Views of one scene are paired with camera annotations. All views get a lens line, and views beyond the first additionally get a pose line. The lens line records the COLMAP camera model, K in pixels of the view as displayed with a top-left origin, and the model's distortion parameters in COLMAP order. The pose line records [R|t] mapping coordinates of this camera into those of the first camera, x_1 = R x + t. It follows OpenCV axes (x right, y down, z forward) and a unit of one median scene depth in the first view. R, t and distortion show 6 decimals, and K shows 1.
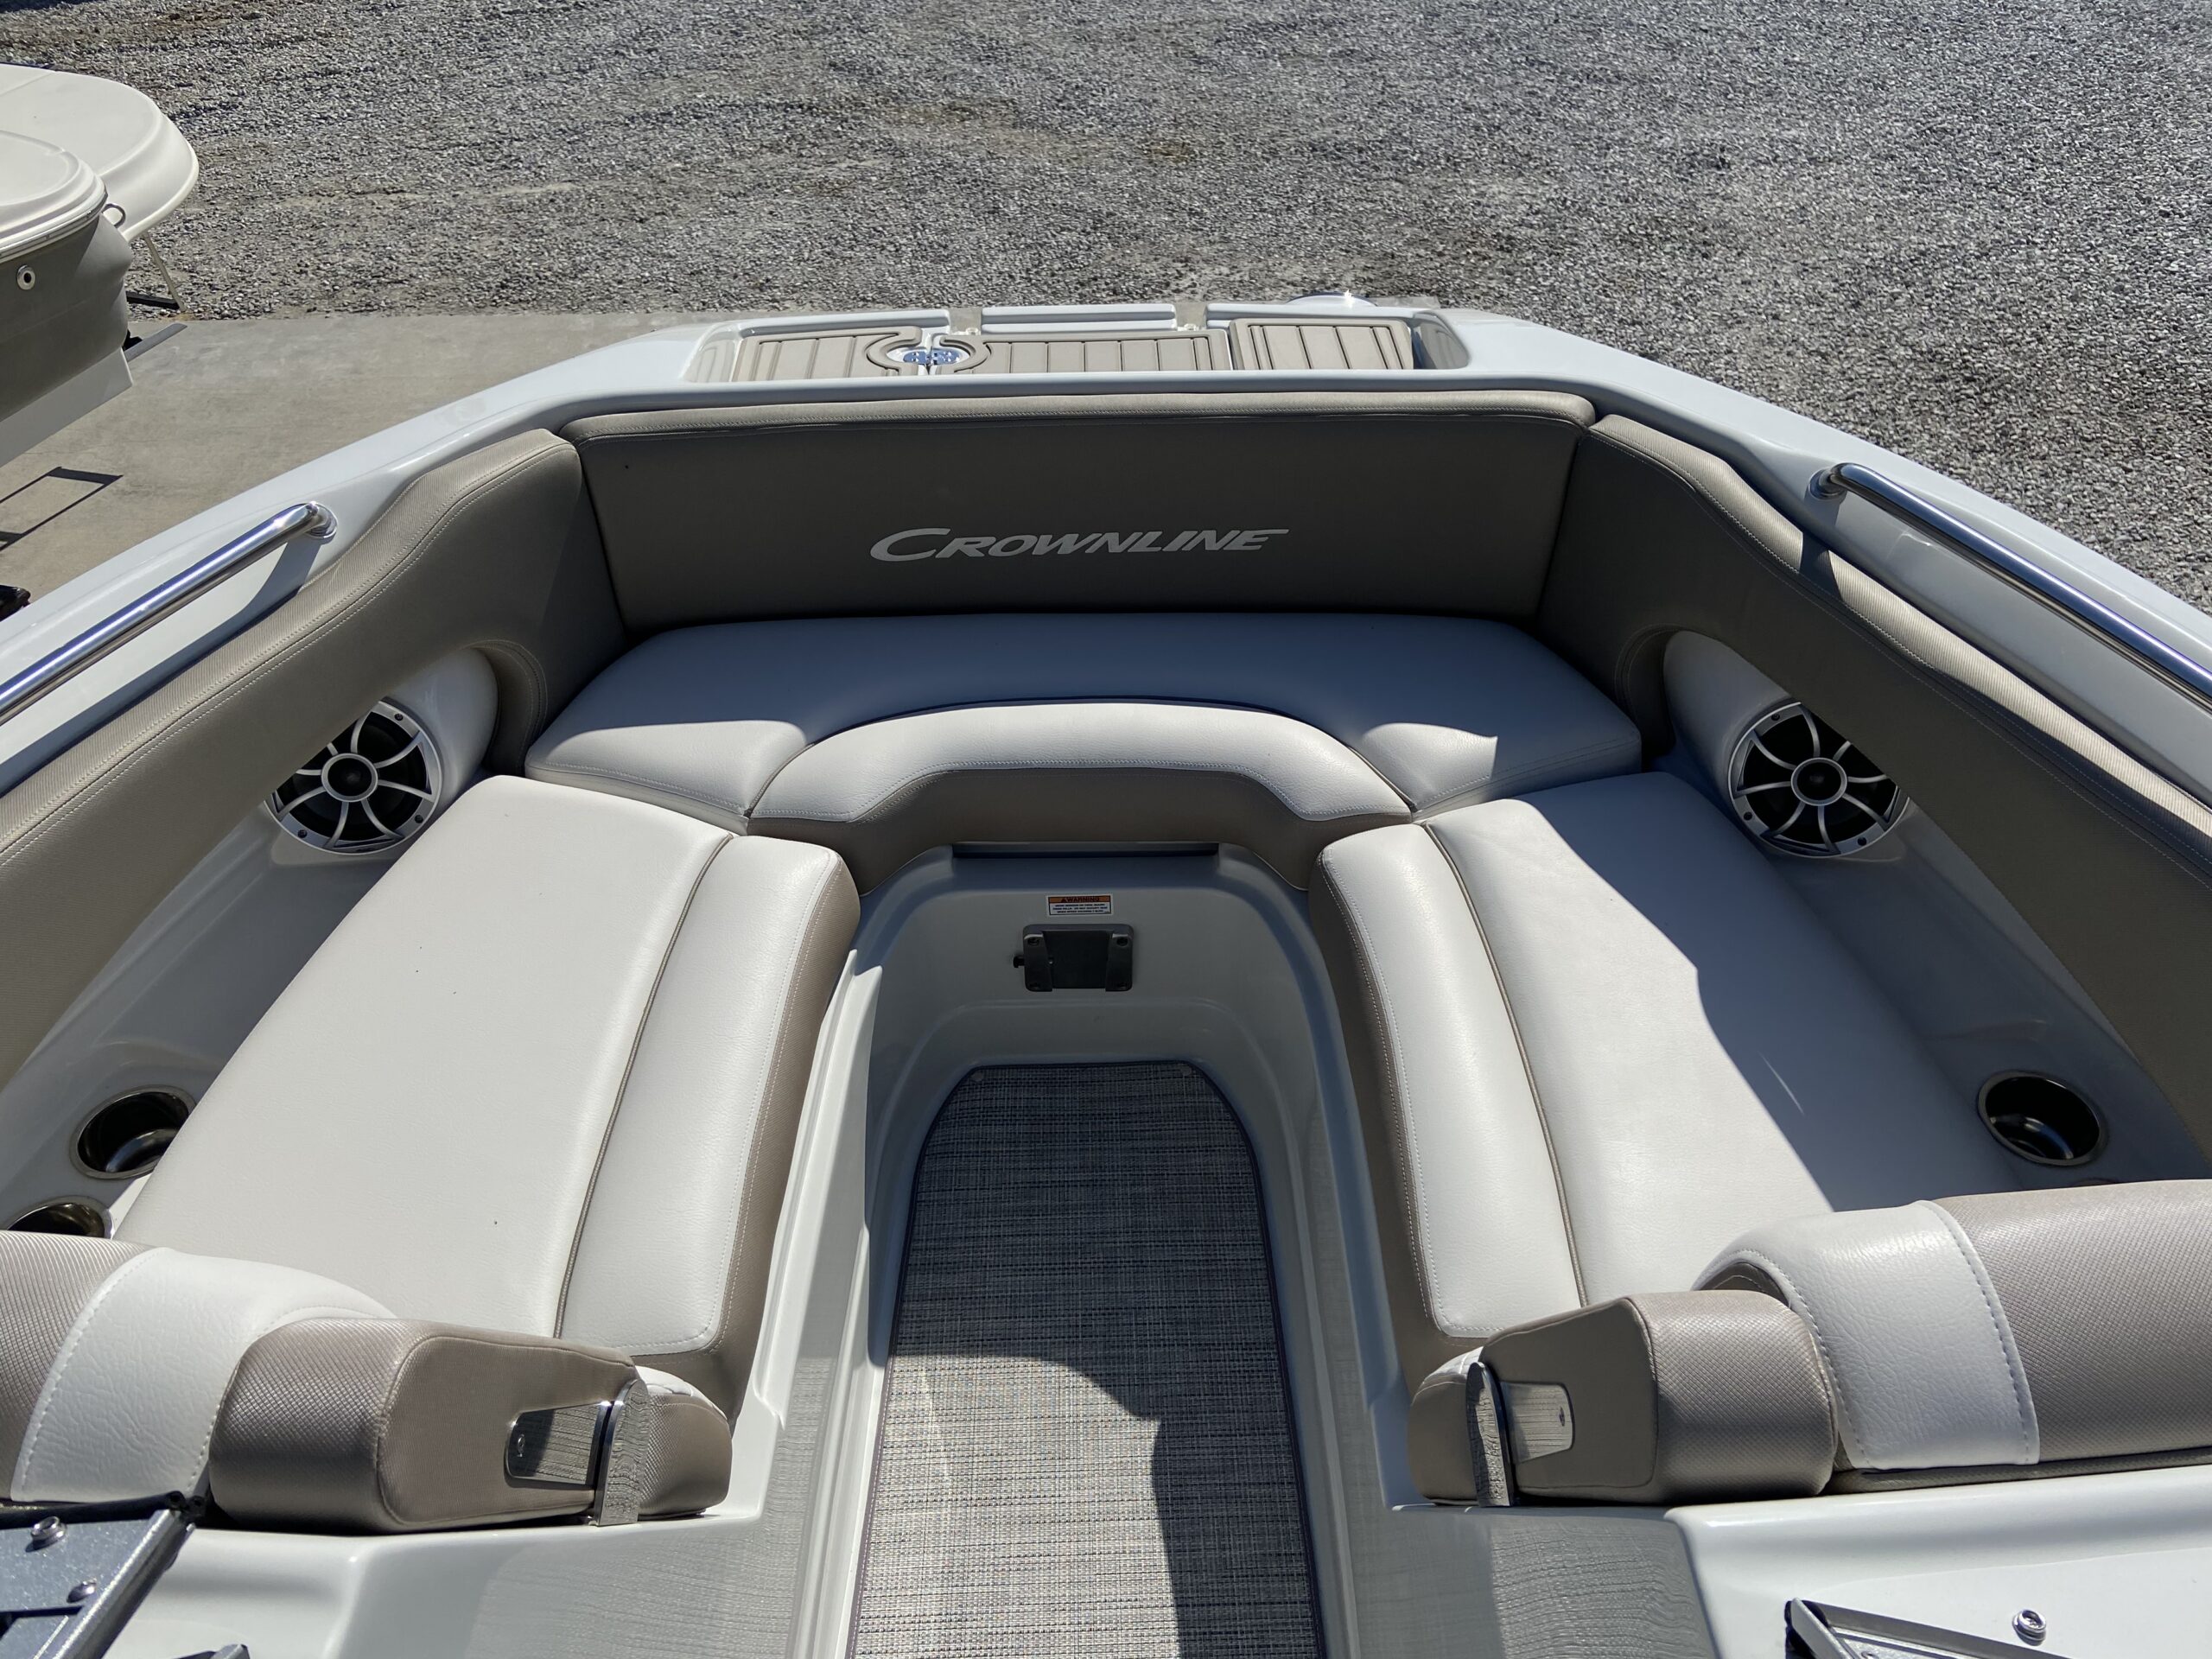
lens RADIAL K [[1638.8, 0, 1106.0], [0, 1638.8, 829.5], [0, 0, 1]] dist [-0.004978, -0.006141]
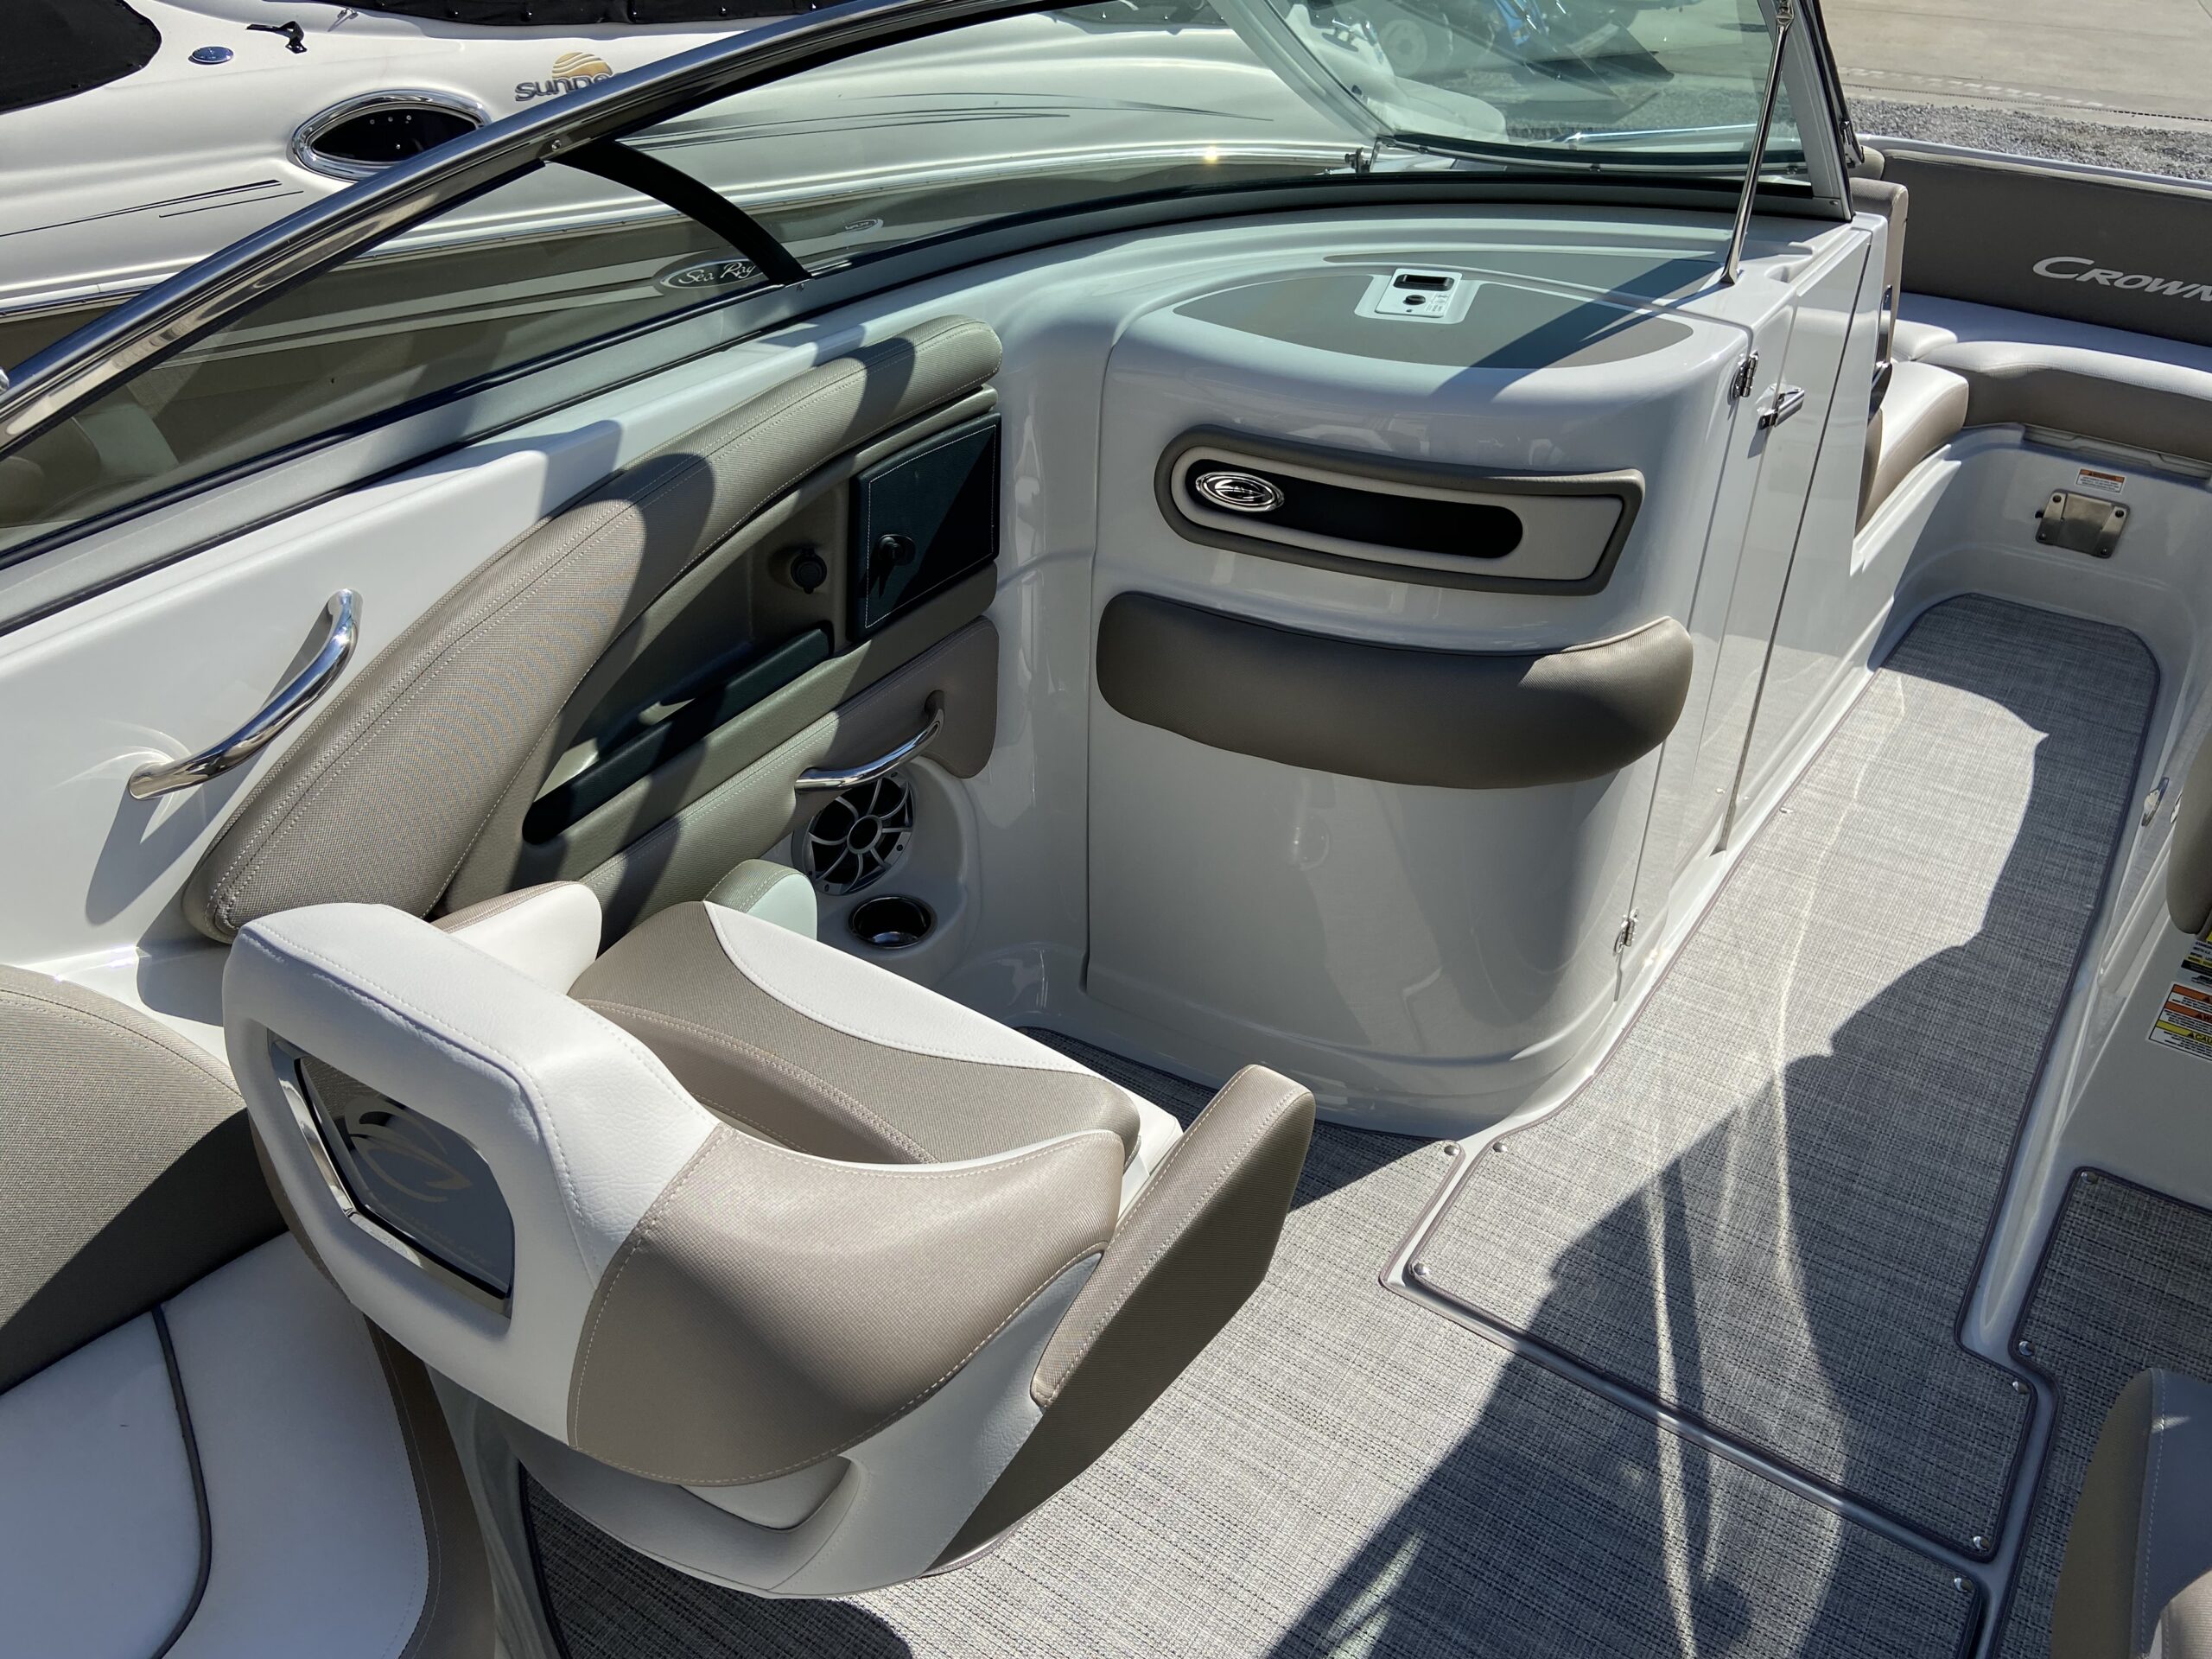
lens RADIAL K [[1638.8, 0, 1106.0], [0, 1638.8, 829.5], [0, 0, 1]] dist [-0.004978, -0.006141]
pose [[0.812232, 0.343263, -0.471645, 0.063922], [-0.400910, 0.915806, -0.023896, 0.775249], [0.423733, 0.208496, 0.881464, -0.707801]]
